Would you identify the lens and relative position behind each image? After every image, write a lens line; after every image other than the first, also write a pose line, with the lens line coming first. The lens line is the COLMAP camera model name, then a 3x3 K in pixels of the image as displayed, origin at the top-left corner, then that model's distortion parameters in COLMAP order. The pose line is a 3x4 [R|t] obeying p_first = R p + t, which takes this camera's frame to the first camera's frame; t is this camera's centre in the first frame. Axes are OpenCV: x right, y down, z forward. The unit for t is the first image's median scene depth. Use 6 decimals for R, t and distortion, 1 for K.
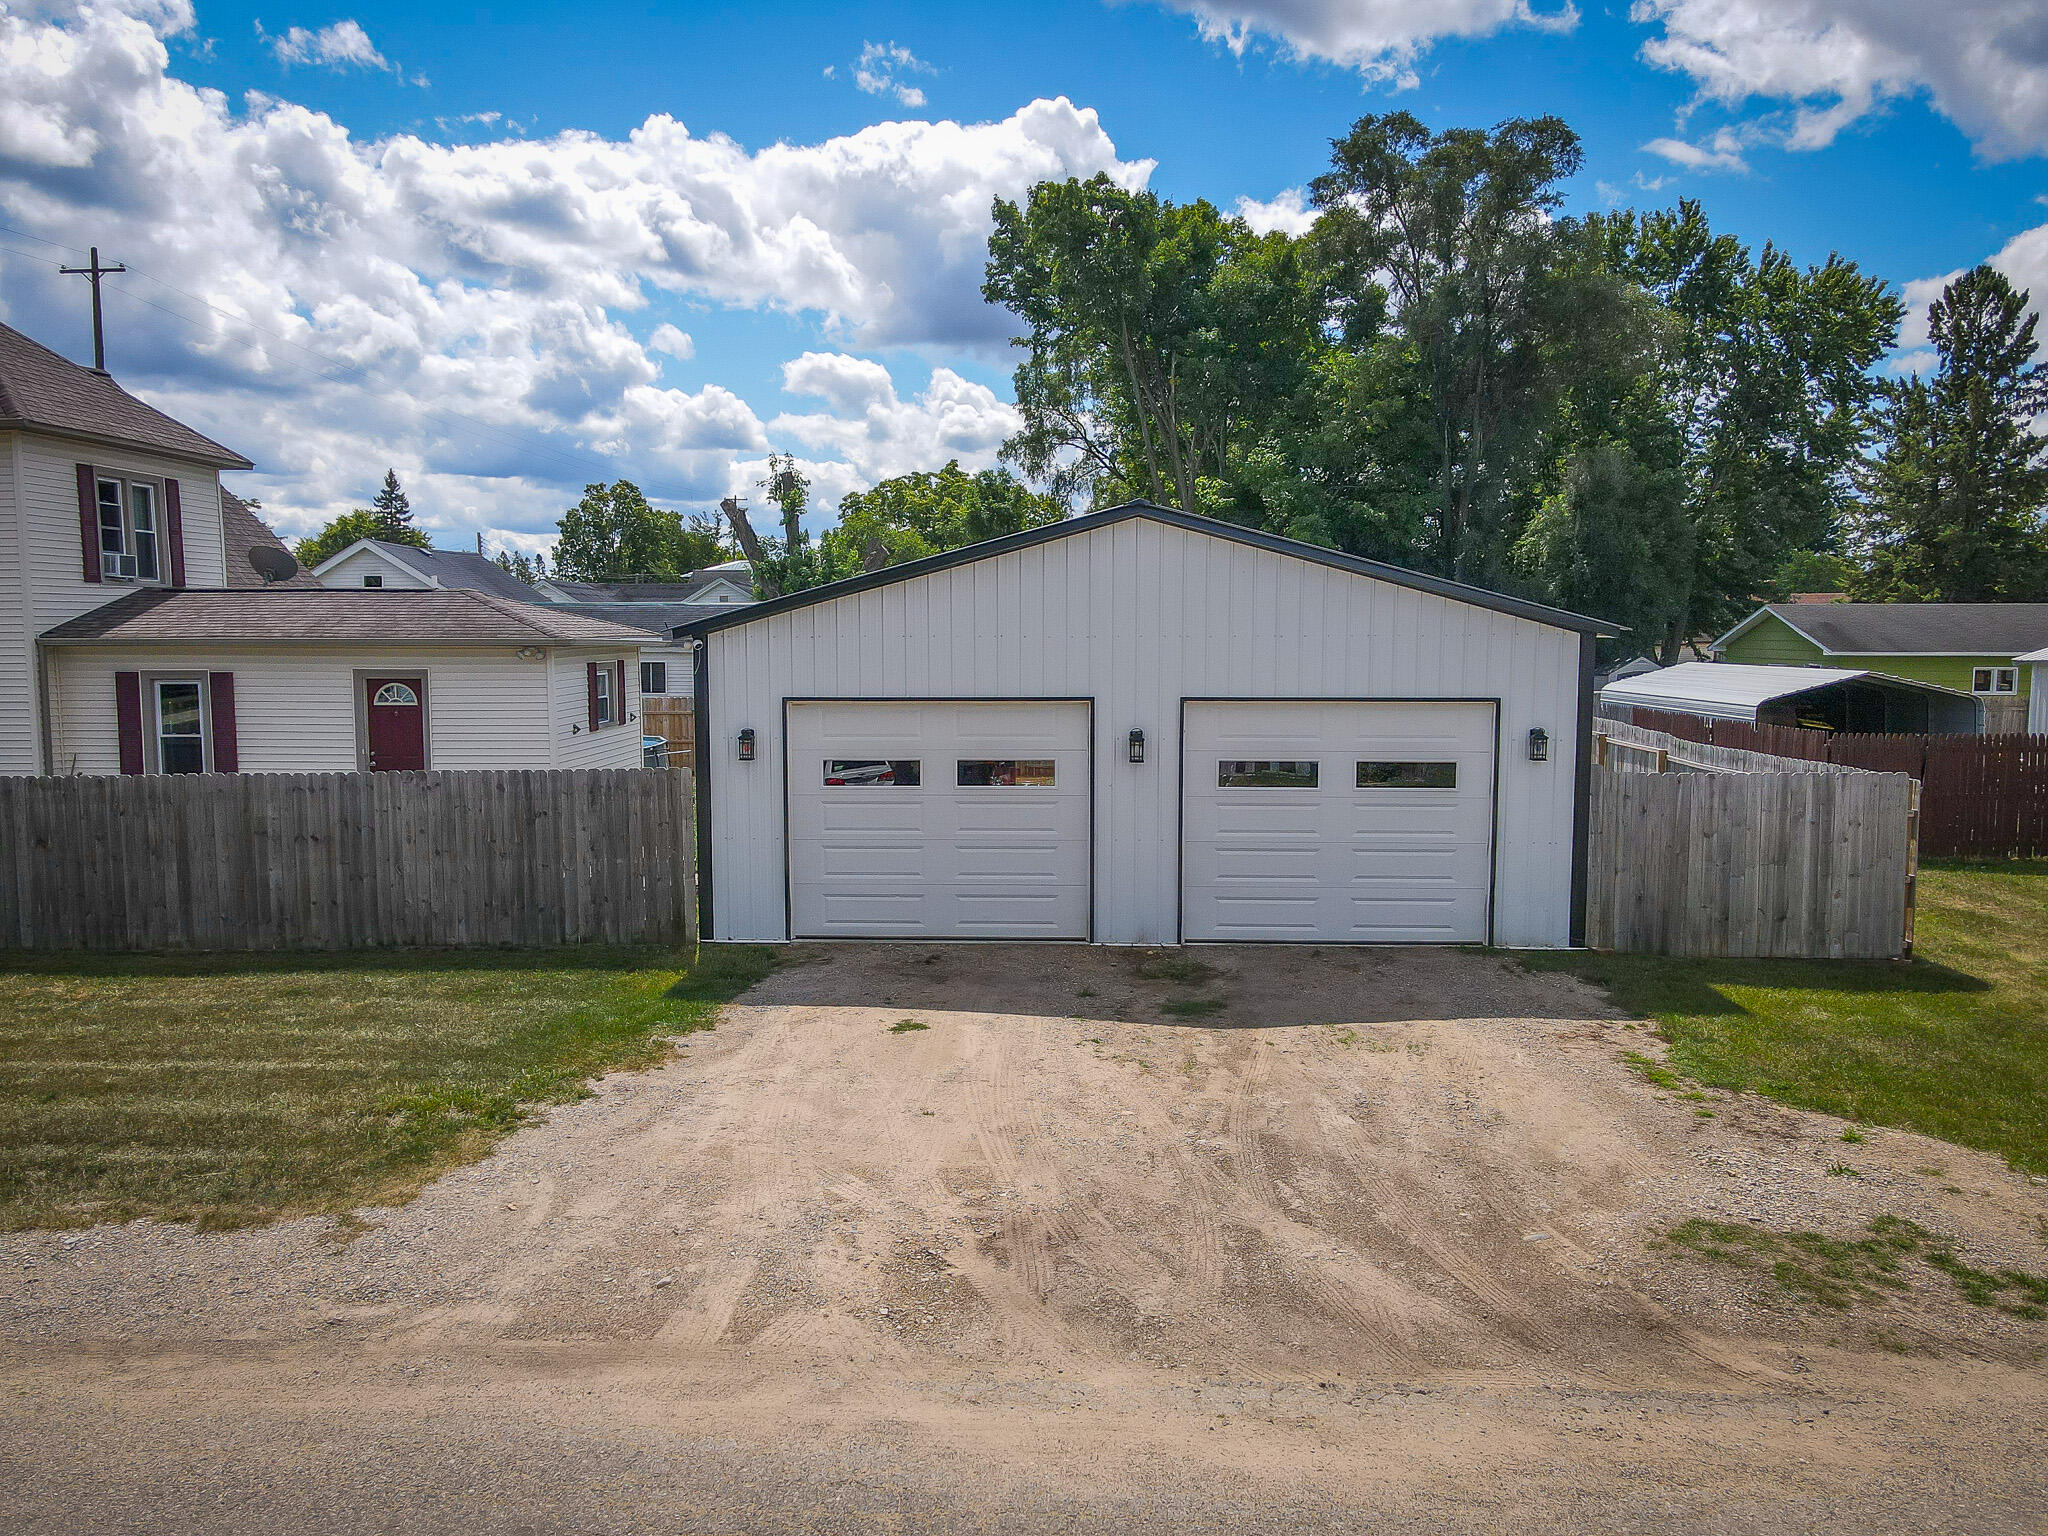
lens RADIAL K [[1499.6, 0, 1007.3], [0, 1499.6, 770.7], [0, 0, 1]] dist [0.007682, 0.025031]
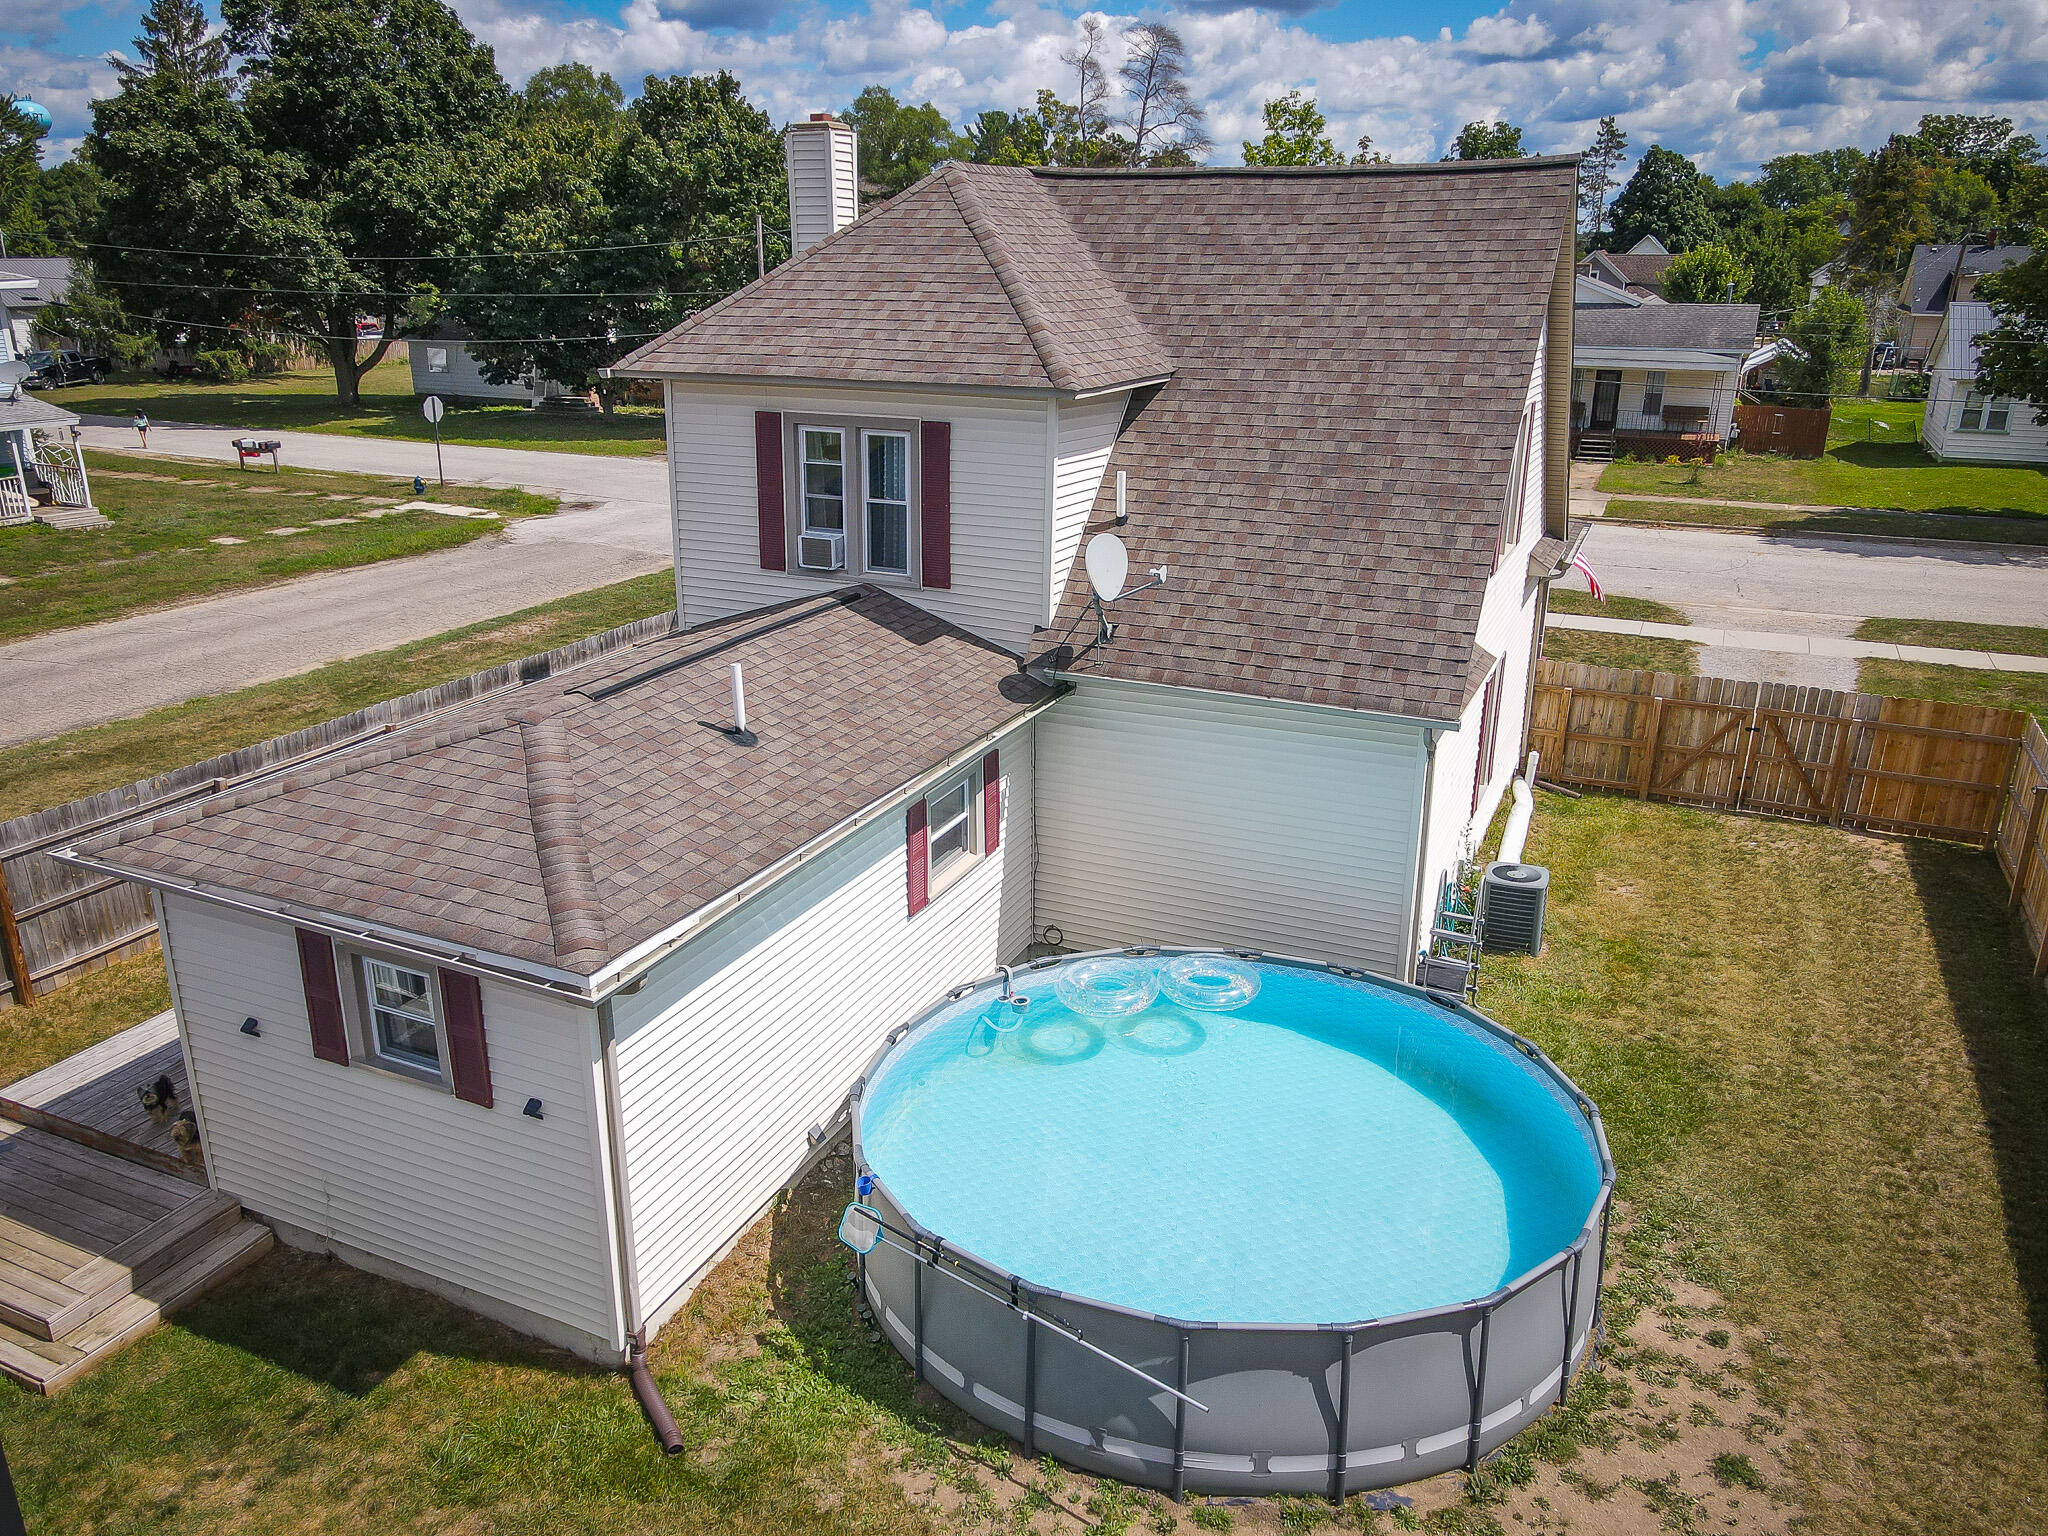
lens RADIAL K [[1500.7, 0, 1010.3], [0, 1500.7, 766.3], [0, 0, 1]] dist [0.016475, 0.007412]
pose [[-0.370063, 0.301453, -0.878737, 0.053554], [-0.092469, 0.929239, 0.357720, -0.431839], [0.924393, 0.213635, -0.316002, 1.888733]]
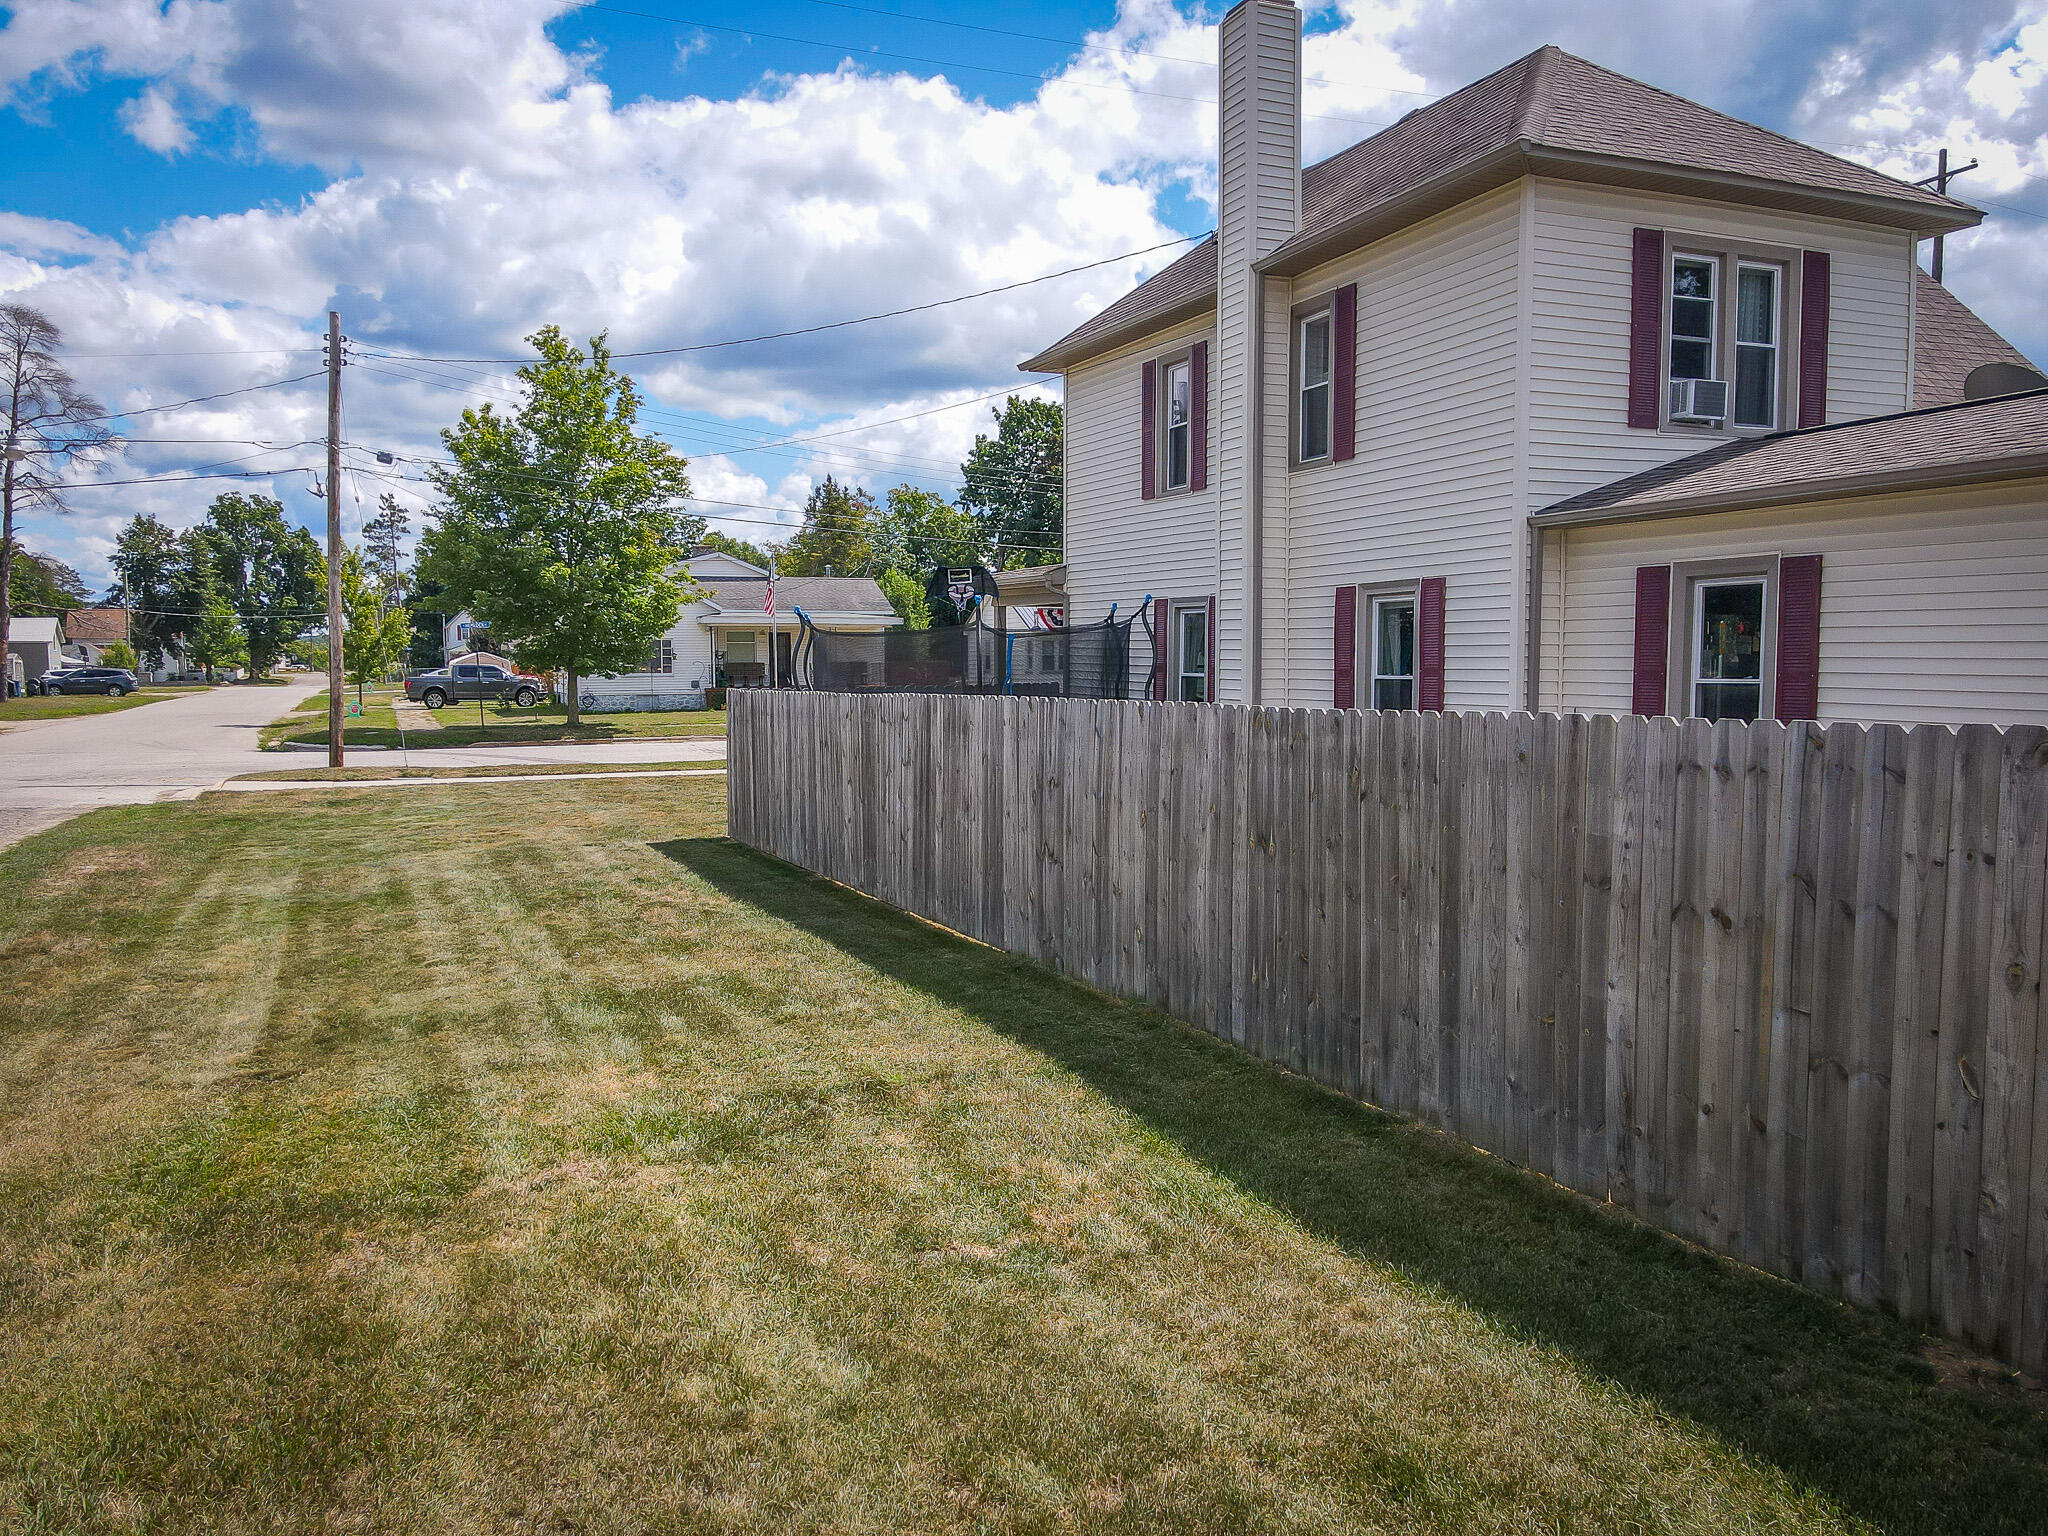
lens RADIAL K [[1499.6, 0, 1007.3], [0, 1499.6, 770.7], [0, 0, 1]] dist [0.007682, 0.025031]
pose [[0.437338, 0.068062, -0.896718, -0.235447], [-0.080011, 0.996122, 0.036585, 0.013090], [0.895731, 0.055747, 0.441088, 0.714217]]
